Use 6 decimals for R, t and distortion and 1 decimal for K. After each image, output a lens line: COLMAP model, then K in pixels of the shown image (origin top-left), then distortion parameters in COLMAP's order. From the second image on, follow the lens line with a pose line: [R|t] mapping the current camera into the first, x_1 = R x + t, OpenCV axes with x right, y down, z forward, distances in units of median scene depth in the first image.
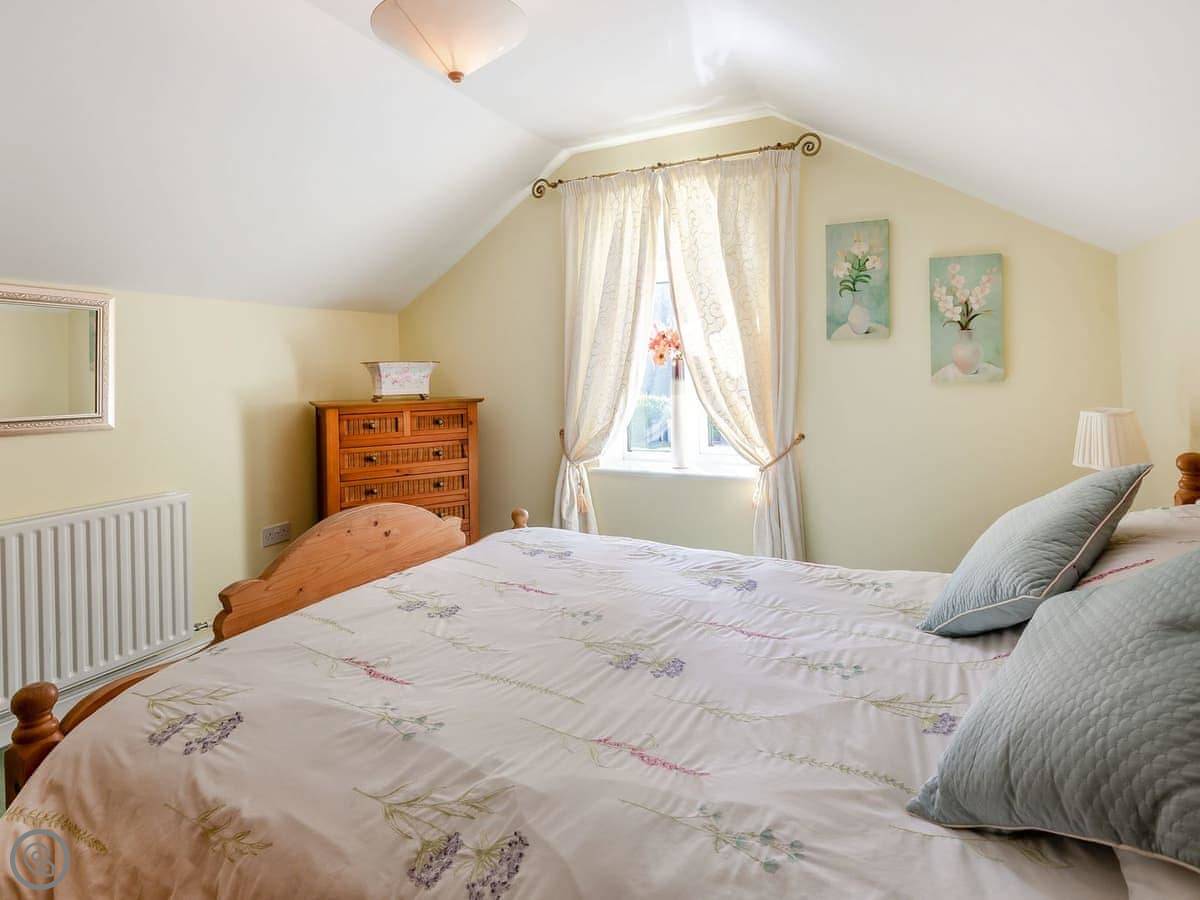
lens RADIAL K [[730.3, 0, 600.3], [0, 730.3, 372.3], [0, 0, 1]] dist [0.034653, -0.003052]
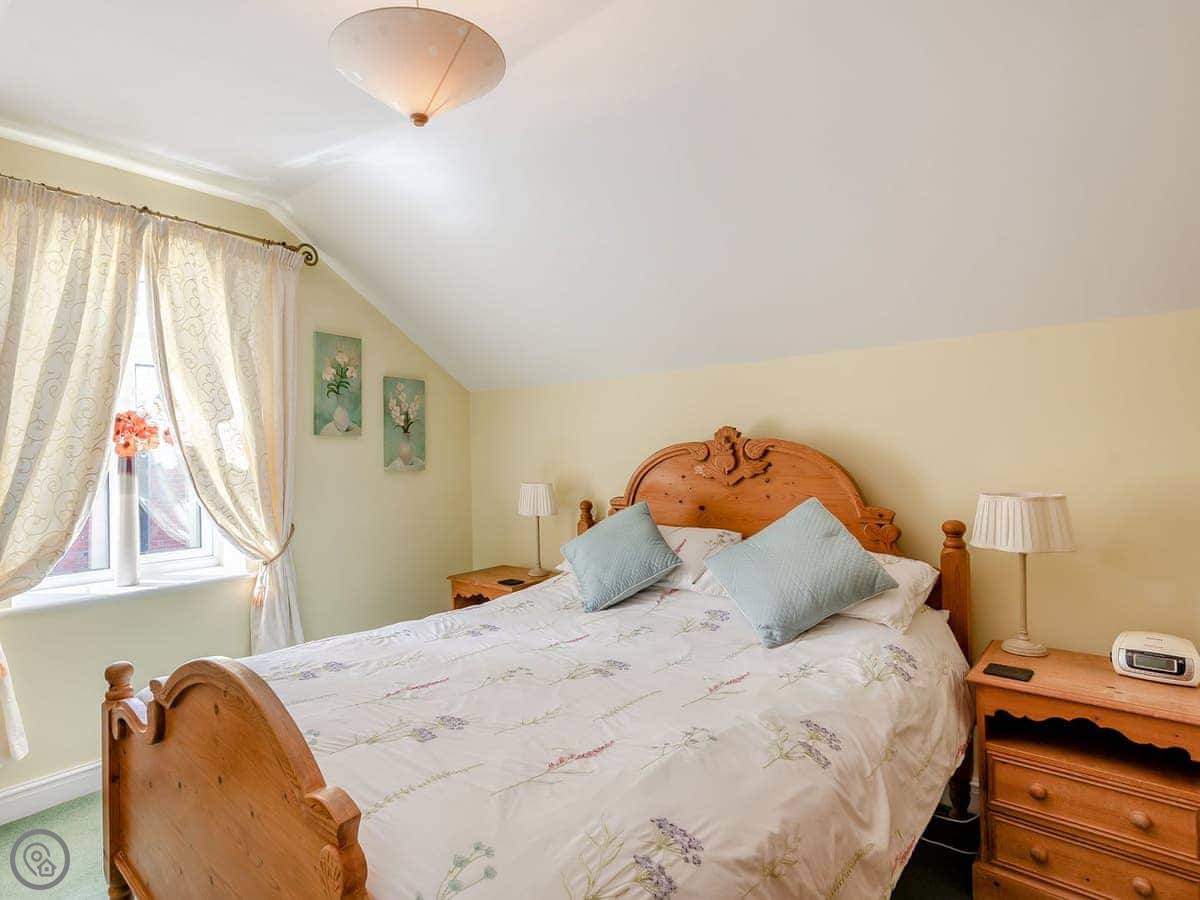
lens RADIAL K [[632.5, 0, 607.5], [0, 632.5, 458.5], [0, 0, 1]] dist [0.033560, -0.022704]
pose [[0.180714, 0.013474, 0.983443, -0.569649], [0.017342, 0.999707, -0.016884, 0.015426], [-0.983383, 0.020106, 0.180427, 0.408256]]
